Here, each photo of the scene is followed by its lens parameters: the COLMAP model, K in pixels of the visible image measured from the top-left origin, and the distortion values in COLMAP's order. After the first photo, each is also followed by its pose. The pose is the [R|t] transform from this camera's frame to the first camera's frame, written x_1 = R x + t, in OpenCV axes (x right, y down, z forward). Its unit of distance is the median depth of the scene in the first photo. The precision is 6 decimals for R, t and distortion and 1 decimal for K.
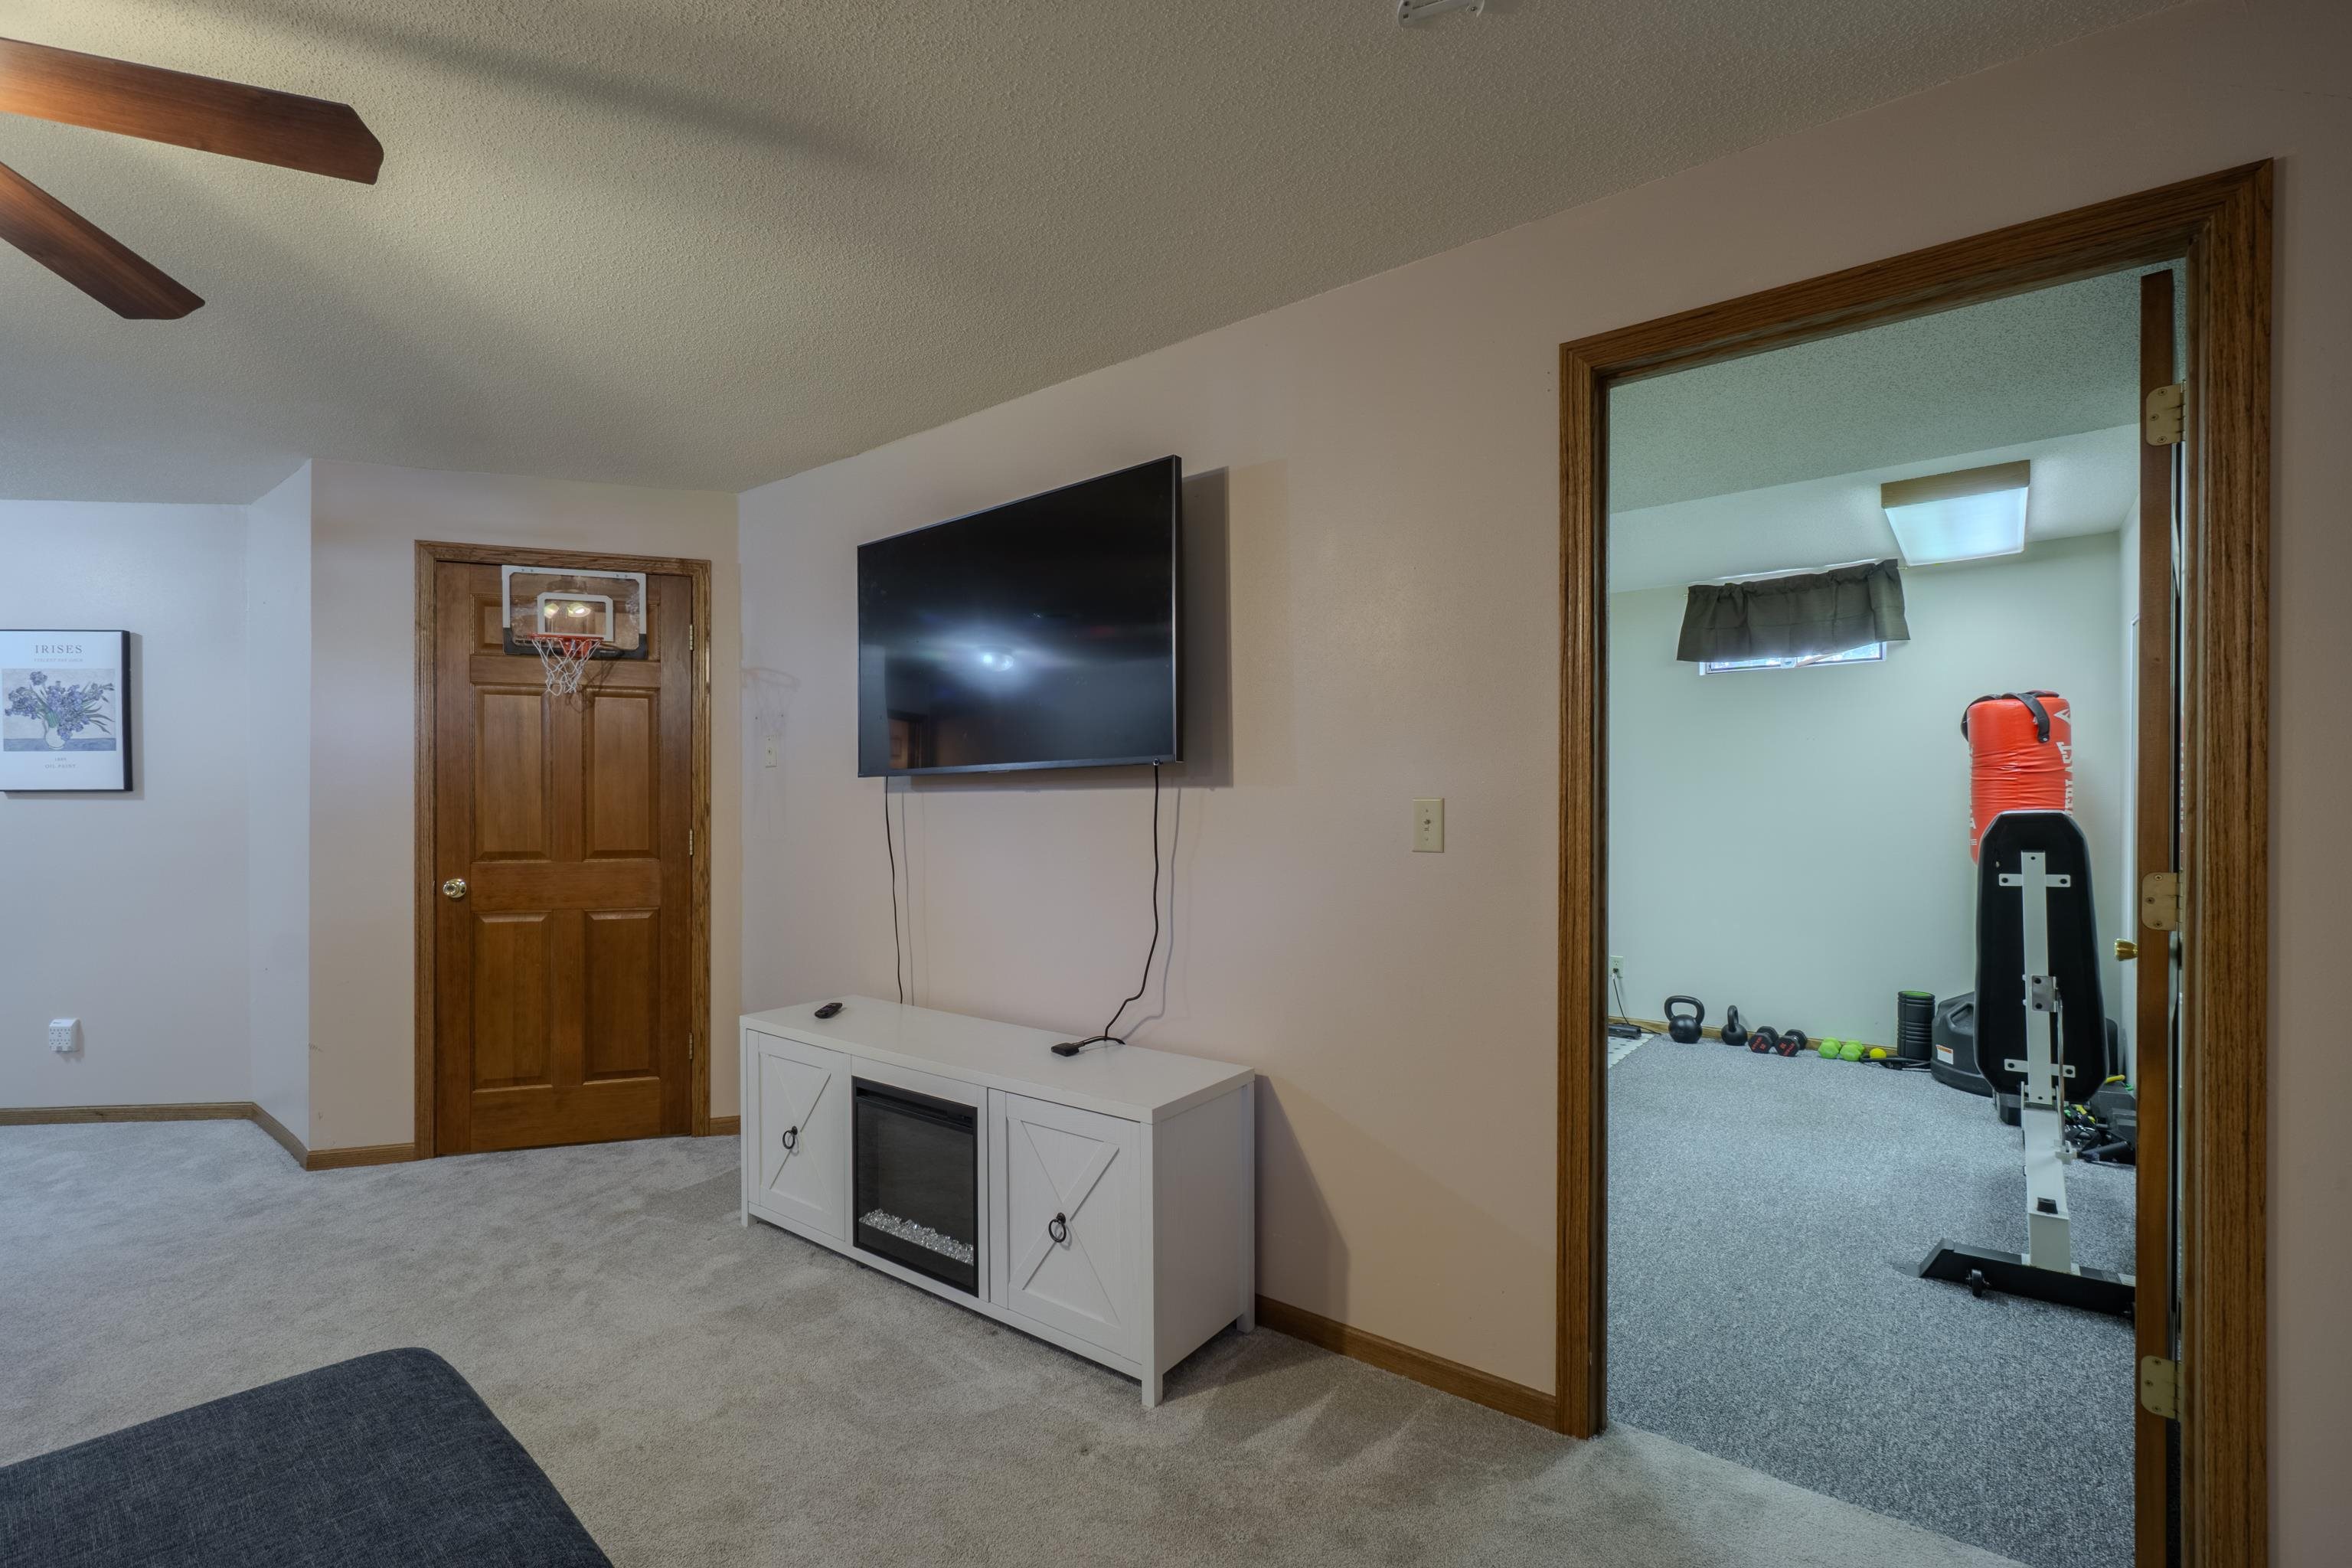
lens RADIAL K [[1010.7, 0, 1169.0], [0, 1010.7, 801.8], [0, 0, 1]] dist [-0.009851, 0.001854]
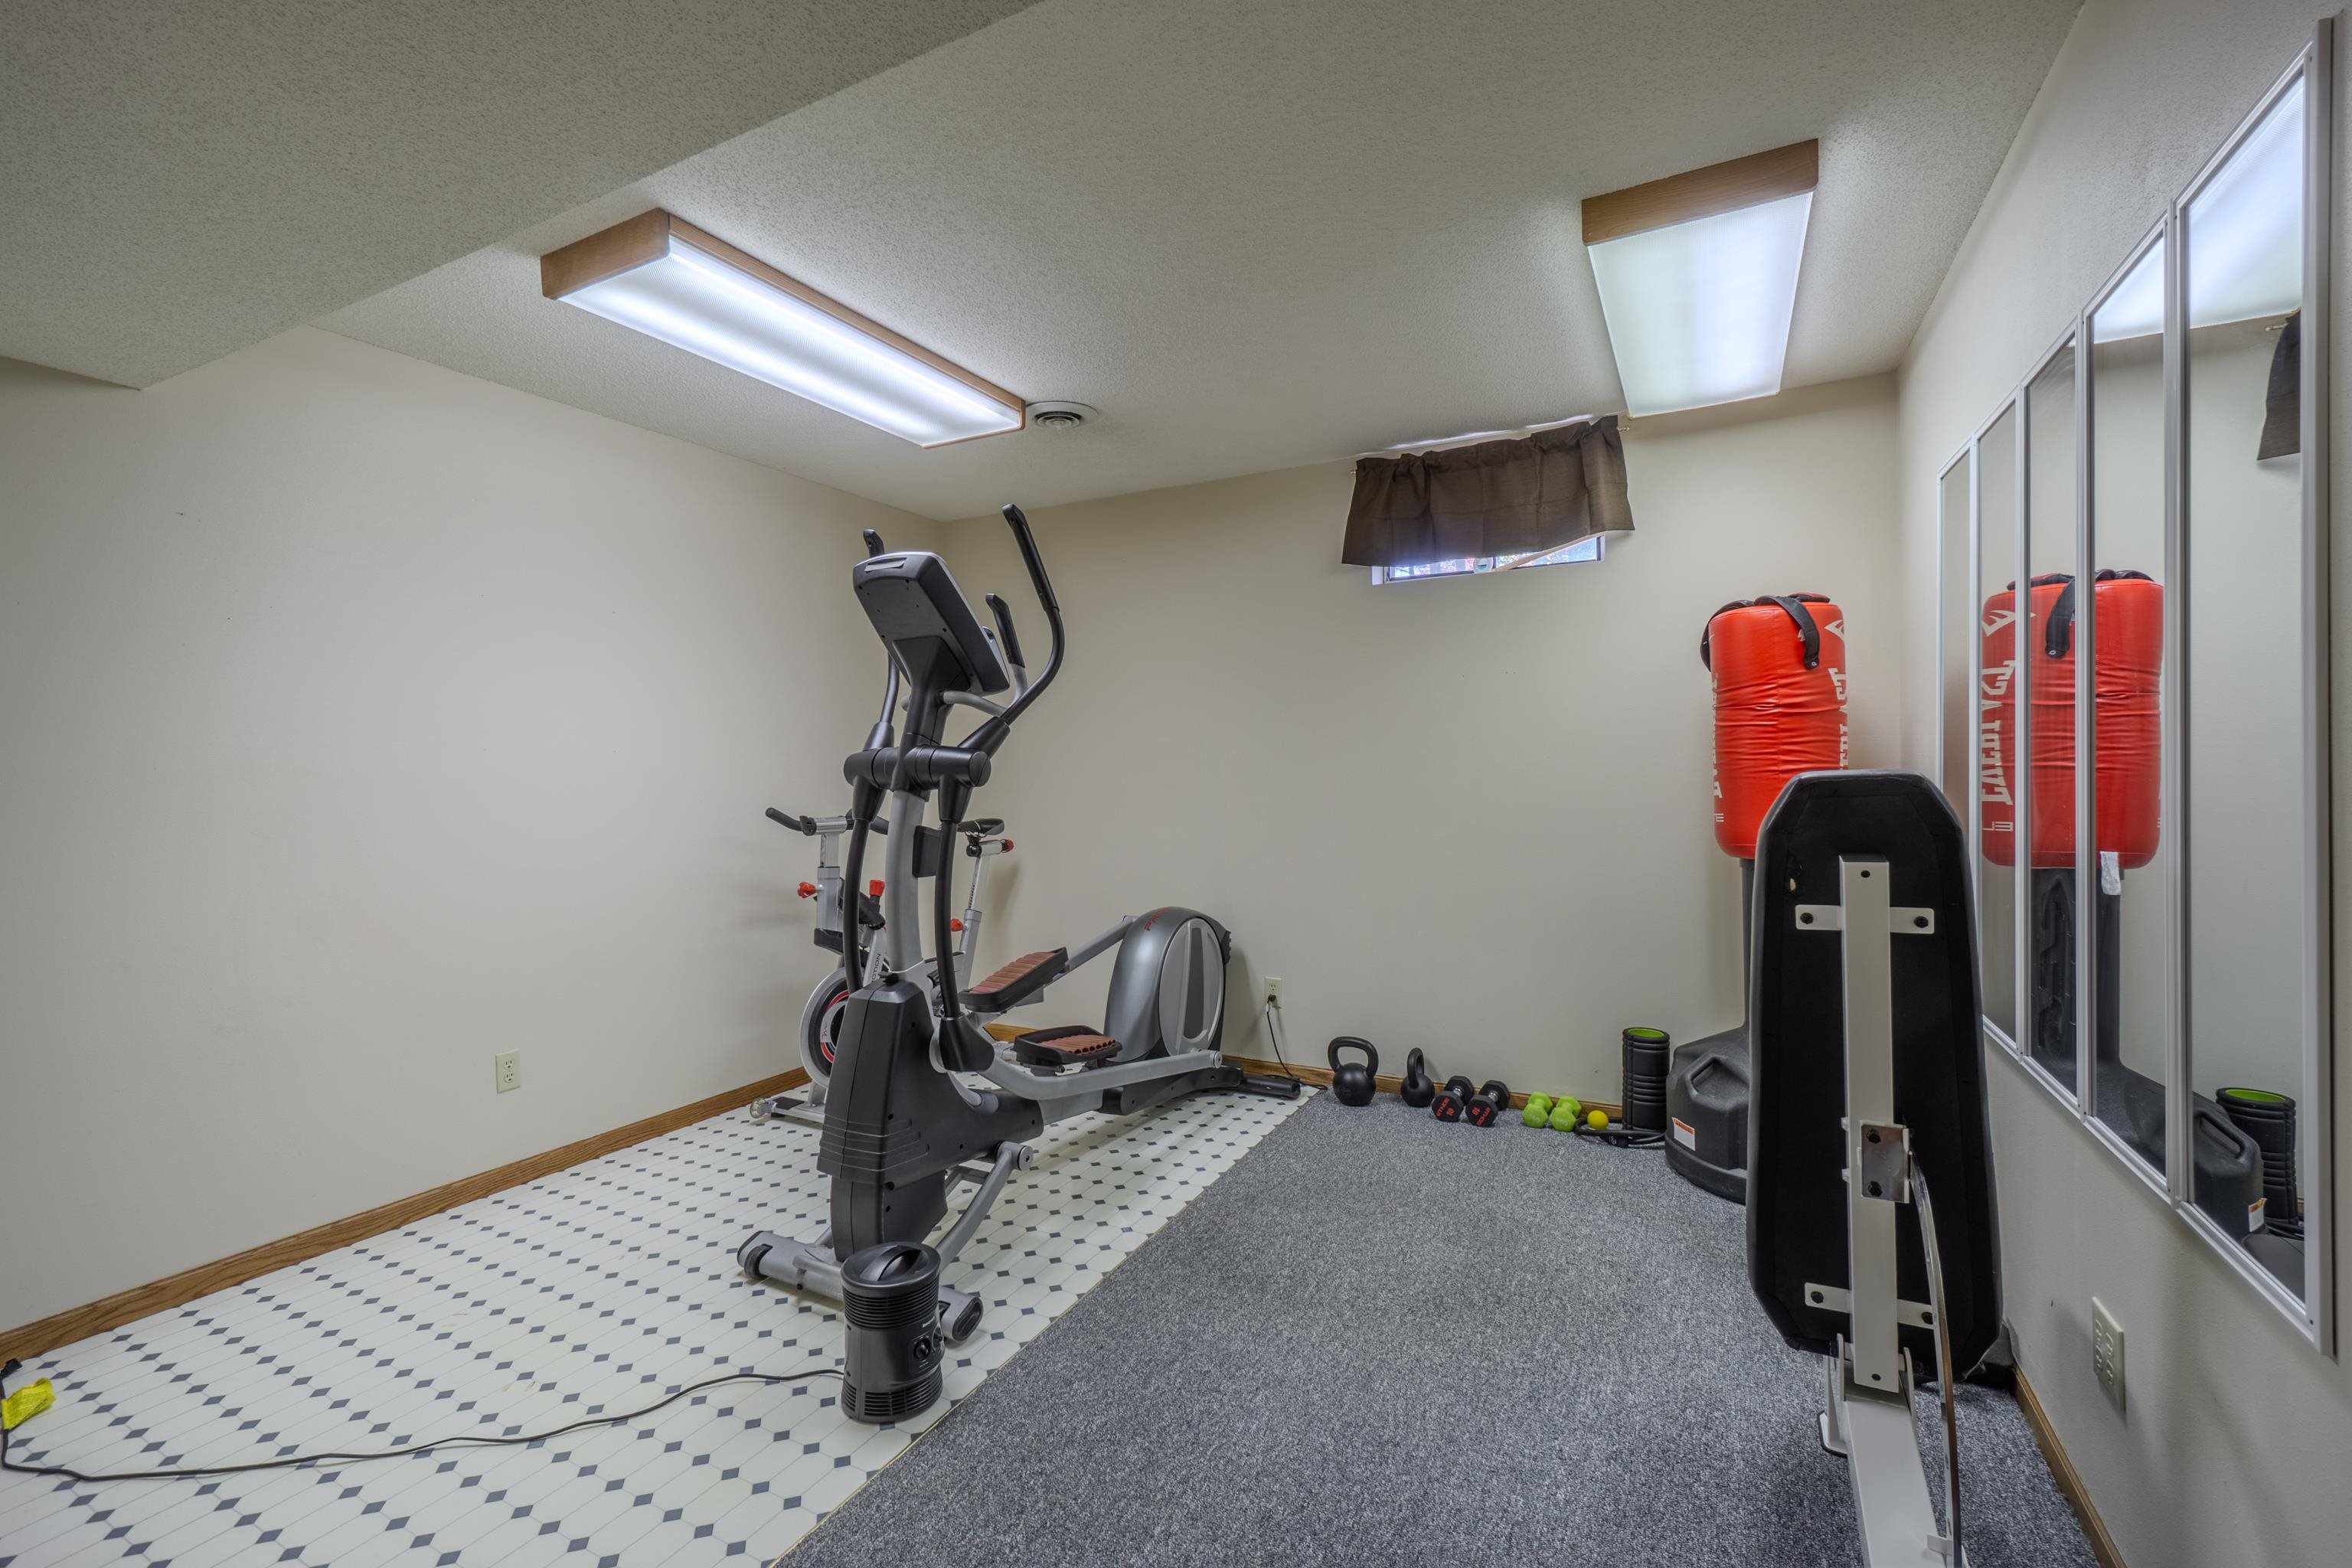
lens RADIAL K [[1010.7, 0, 1165.4], [0, 1010.7, 768.4], [0, 0, 1]] dist [-0.009851, 0.001854]
pose [[0.981556, -0.008969, 0.190967, 0.297120], [0.008796, 0.999960, 0.001755, 0.002746], [-0.190975, -0.000043, 0.981595, 0.394905]]
